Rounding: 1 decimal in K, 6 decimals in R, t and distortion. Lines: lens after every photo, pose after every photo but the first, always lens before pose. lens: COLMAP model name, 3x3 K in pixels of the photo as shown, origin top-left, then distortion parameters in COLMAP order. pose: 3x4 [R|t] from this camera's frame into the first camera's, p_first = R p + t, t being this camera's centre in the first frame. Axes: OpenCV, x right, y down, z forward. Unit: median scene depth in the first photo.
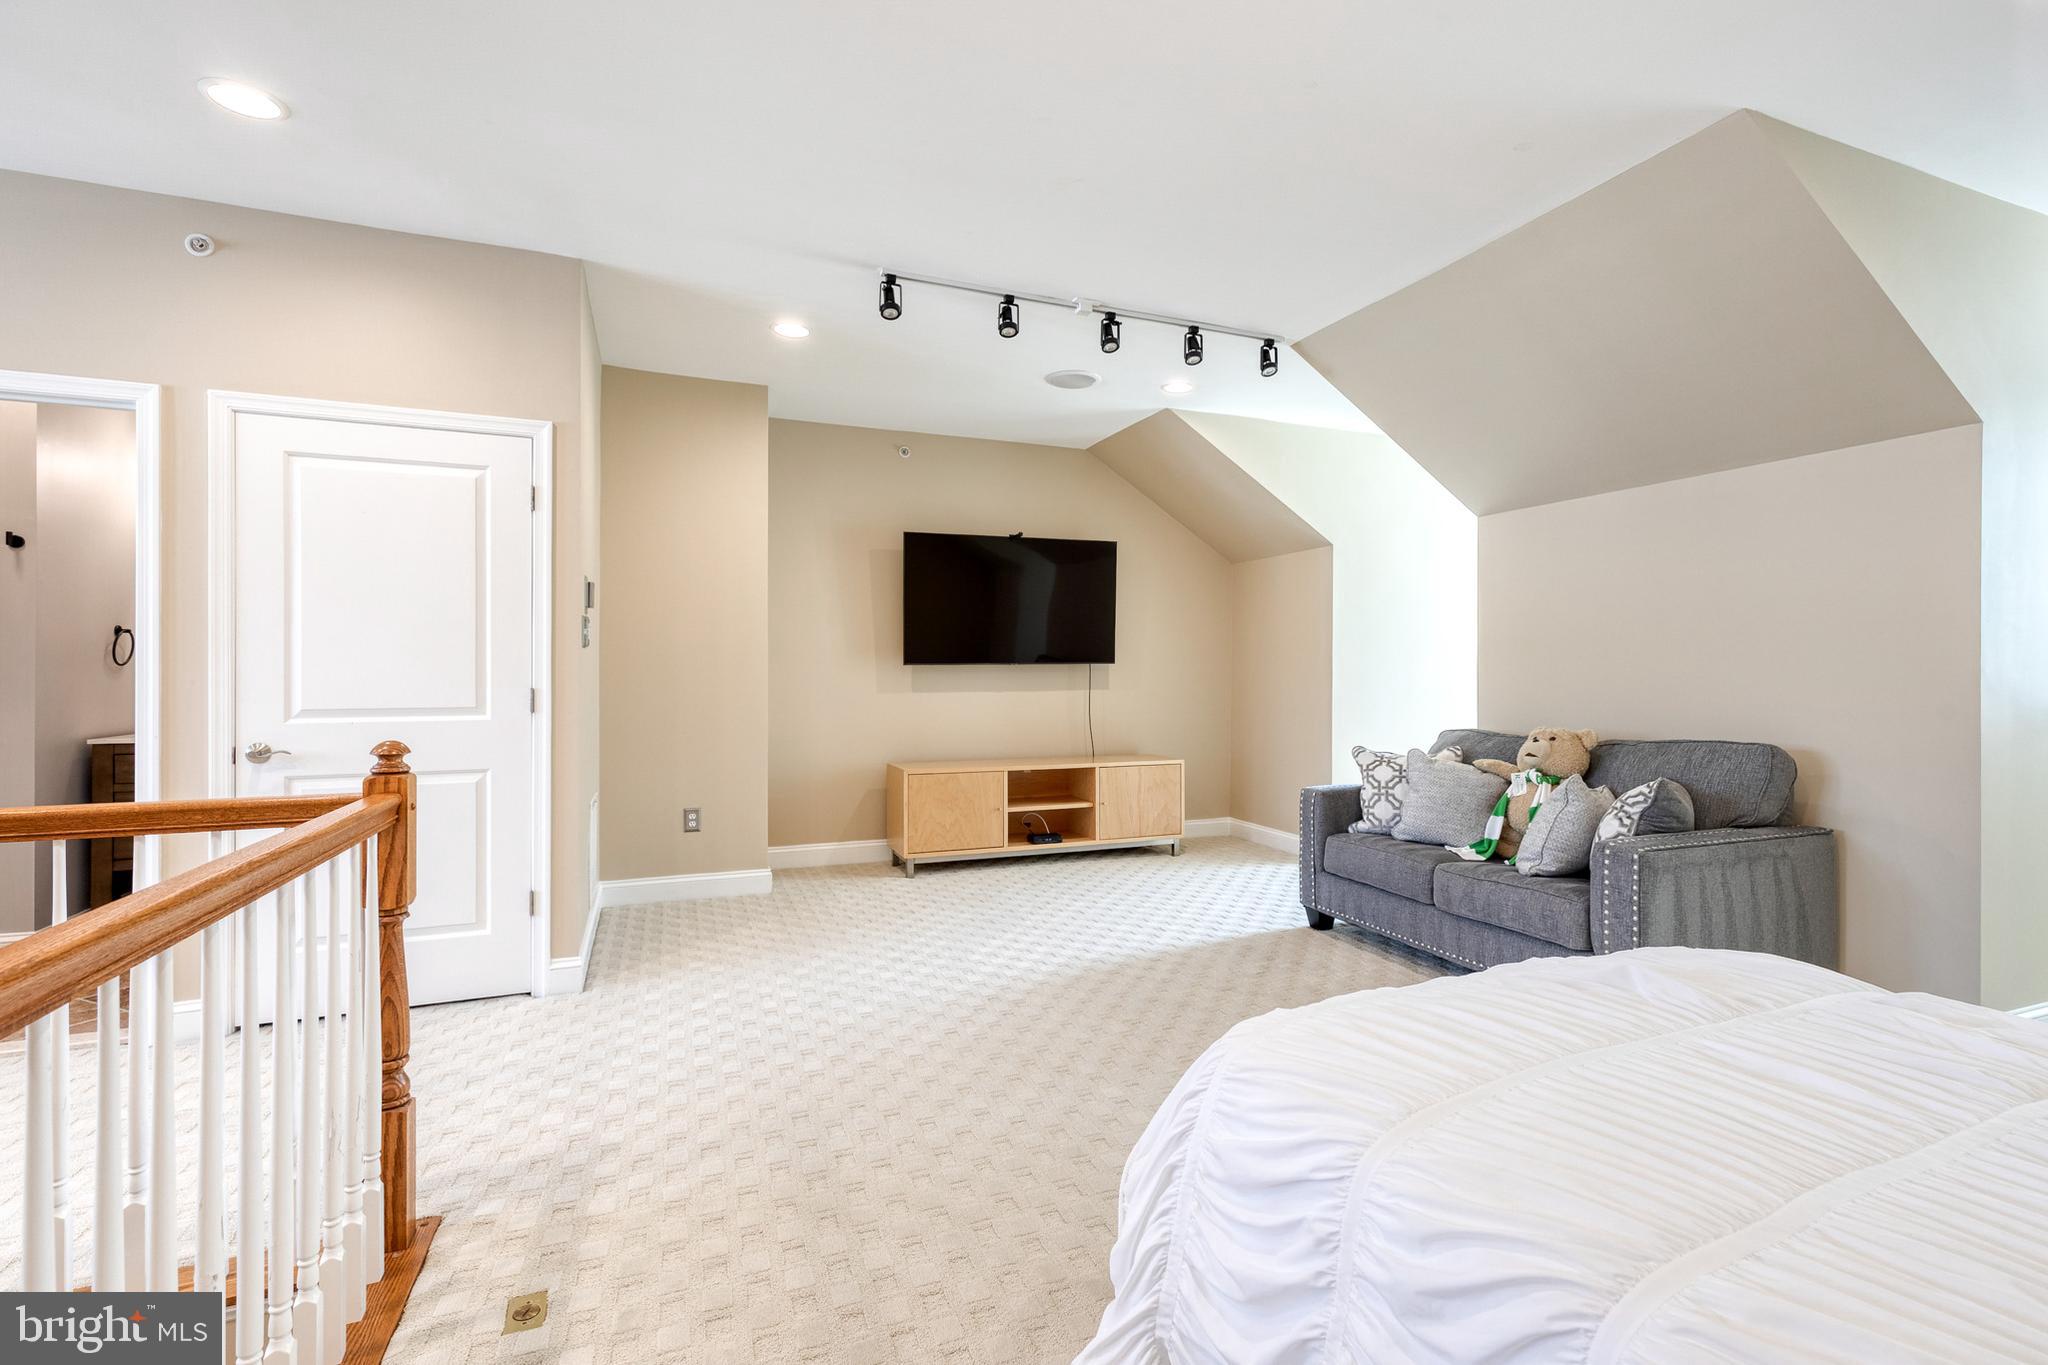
lens RADIAL K [[927.8, 0, 1041.5], [0, 927.8, 673.8], [0, 0, 1]] dist [0.012376, -0.003354]
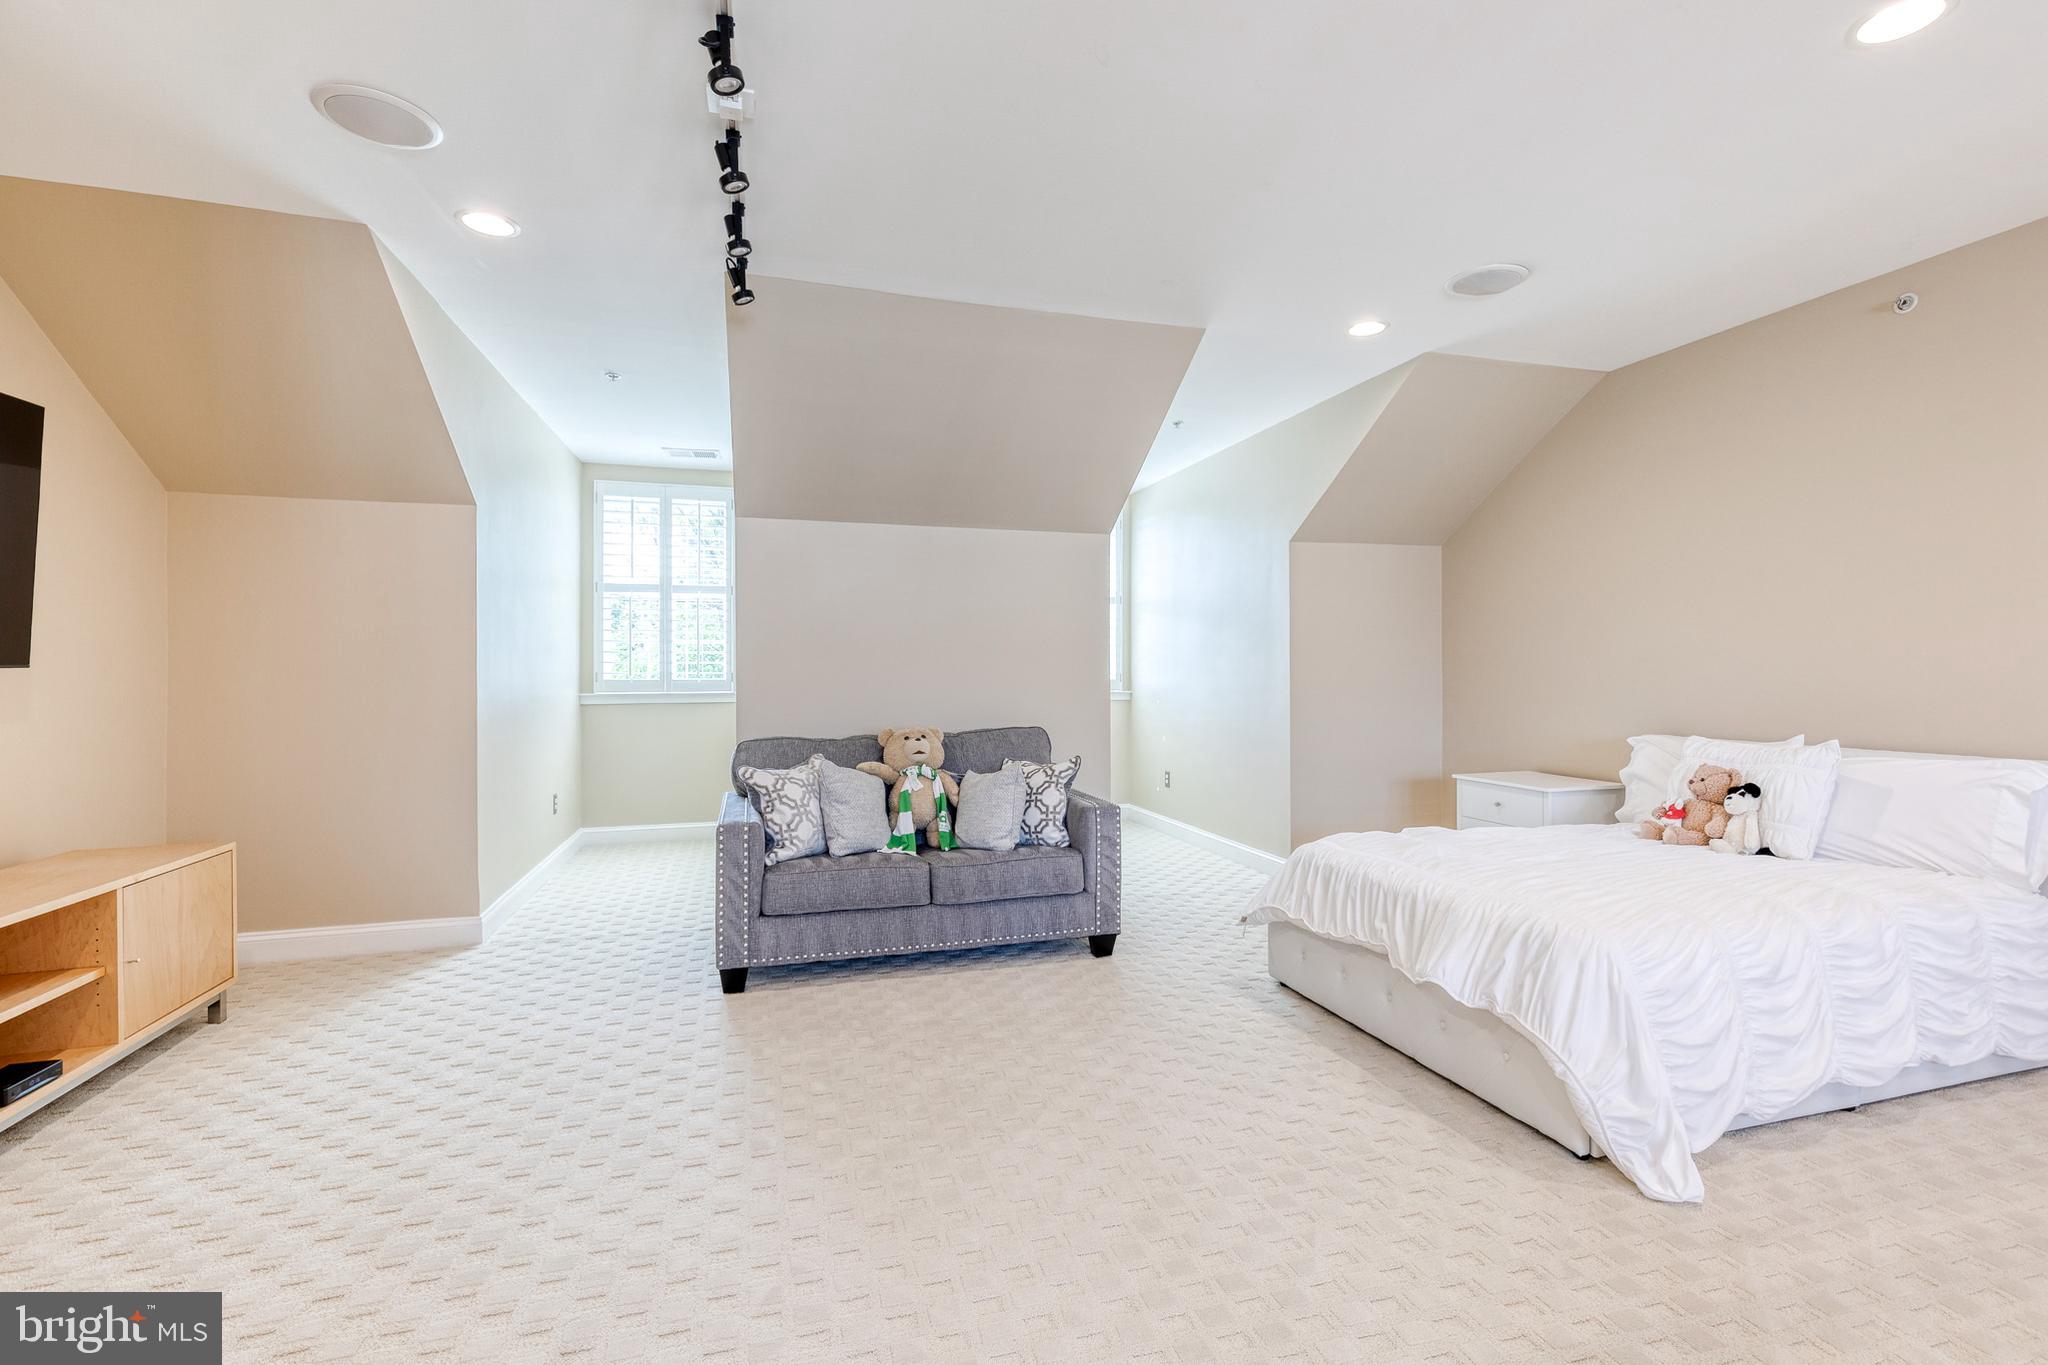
lens RADIAL K [[927.8, 0, 1038.6], [0, 927.8, 676.3], [0, 0, 1]] dist [0.012376, -0.003354]
pose [[0.089154, -0.005131, 0.996005, -0.535220], [0.006184, 0.999970, 0.004598, -0.008484], [-0.995999, 0.005750, 0.089183, 0.701013]]
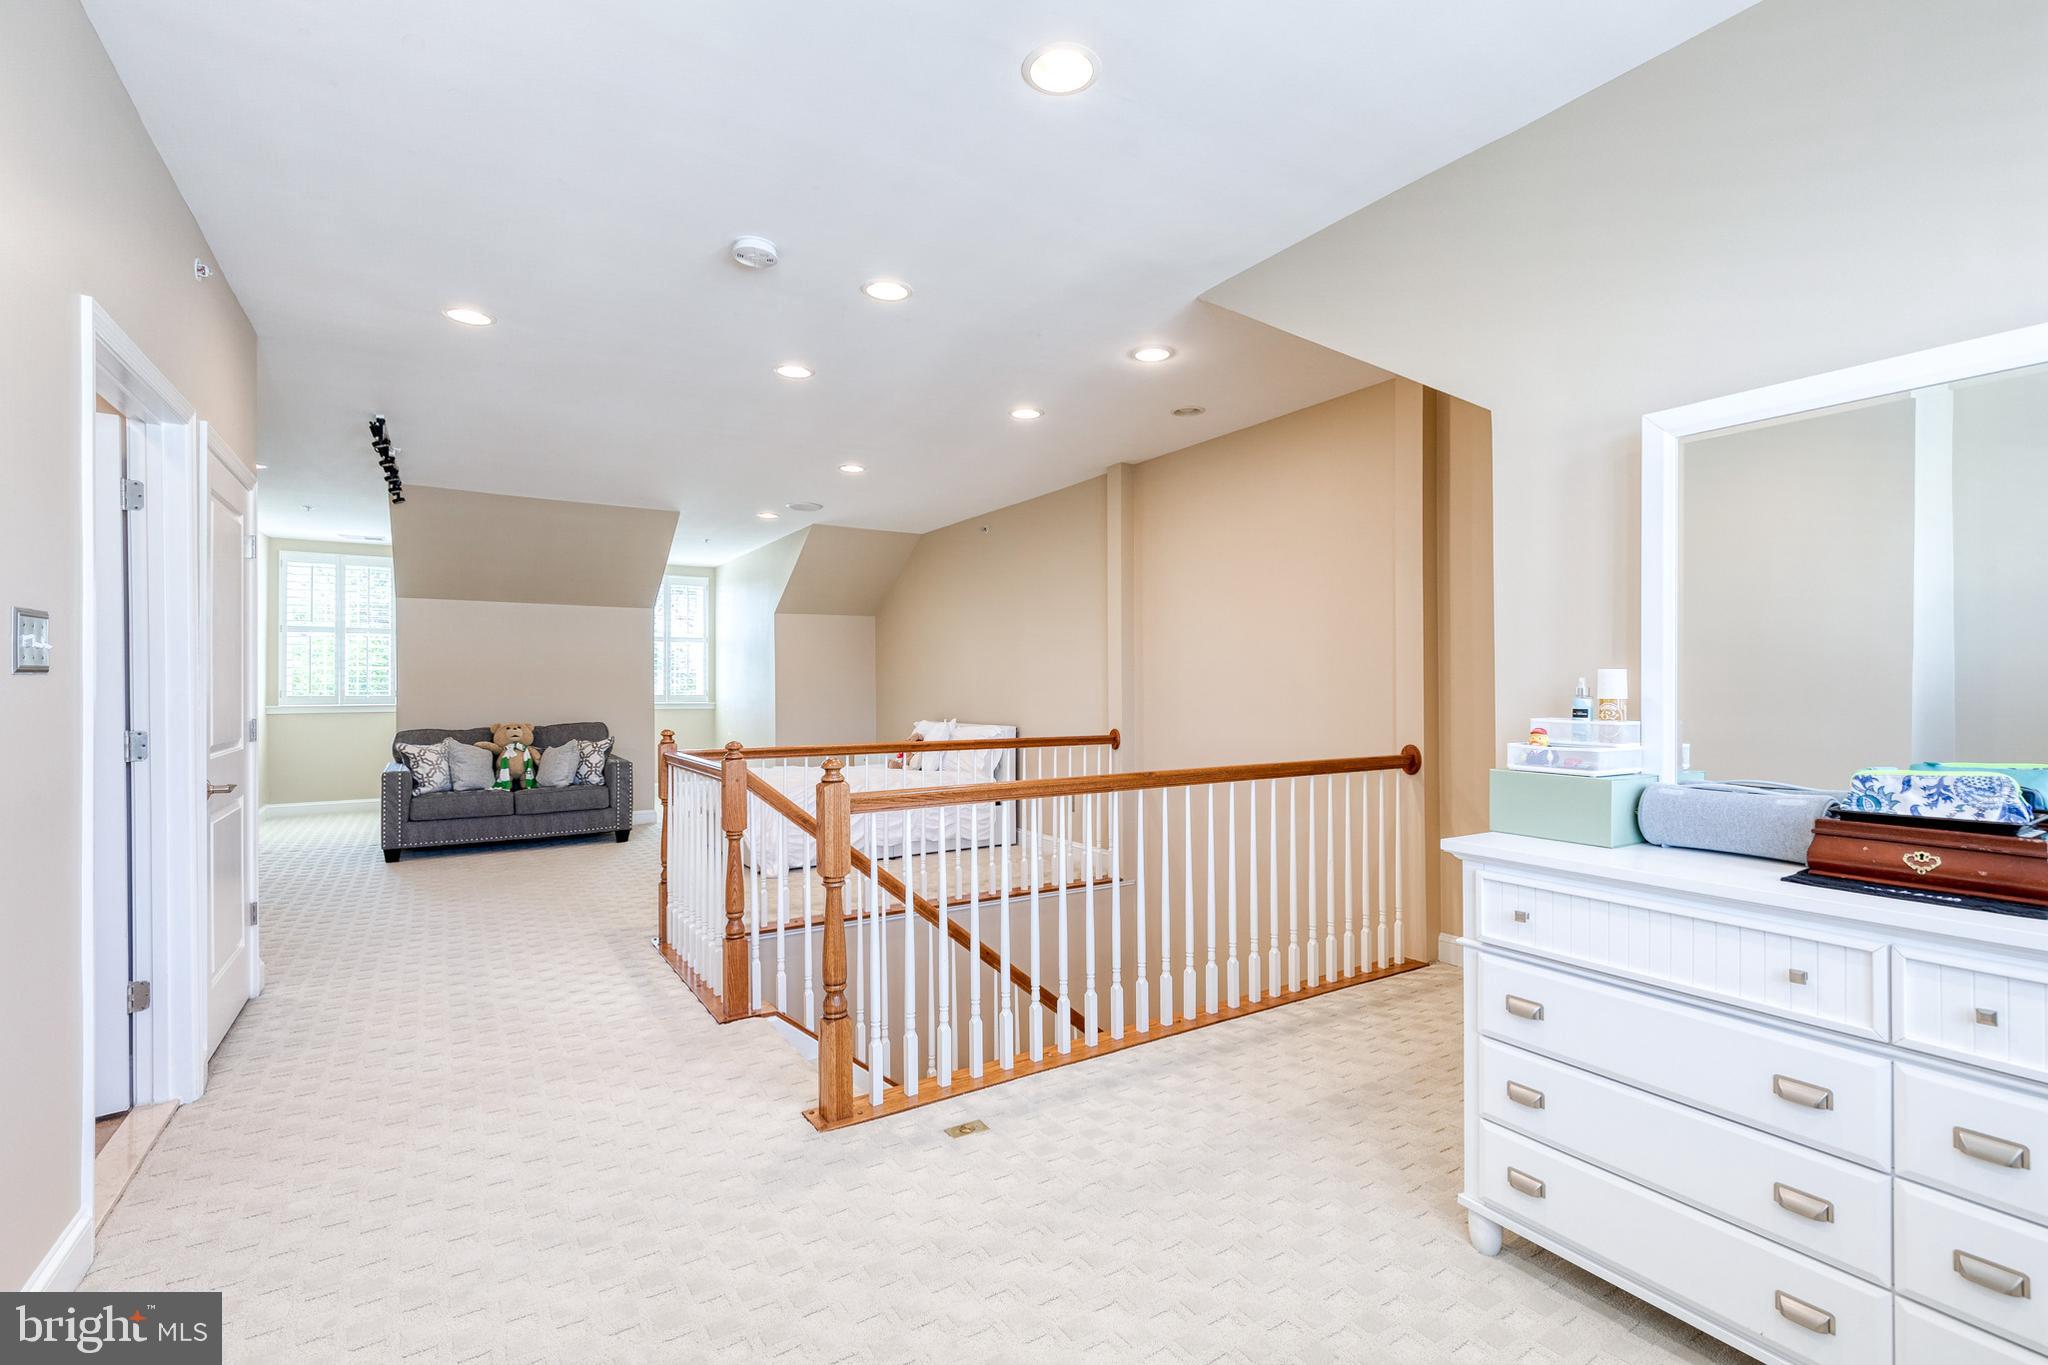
lens RADIAL K [[927.8, 0, 1040.9], [0, 927.8, 683.3], [0, 0, 1]] dist [0.012376, -0.003354]
pose [[-0.191426, 0.005388, 0.981492, -1.522726], [0.006183, 0.999972, -0.004284, -0.009375], [-0.981488, 0.005249, -0.191454, 0.258223]]
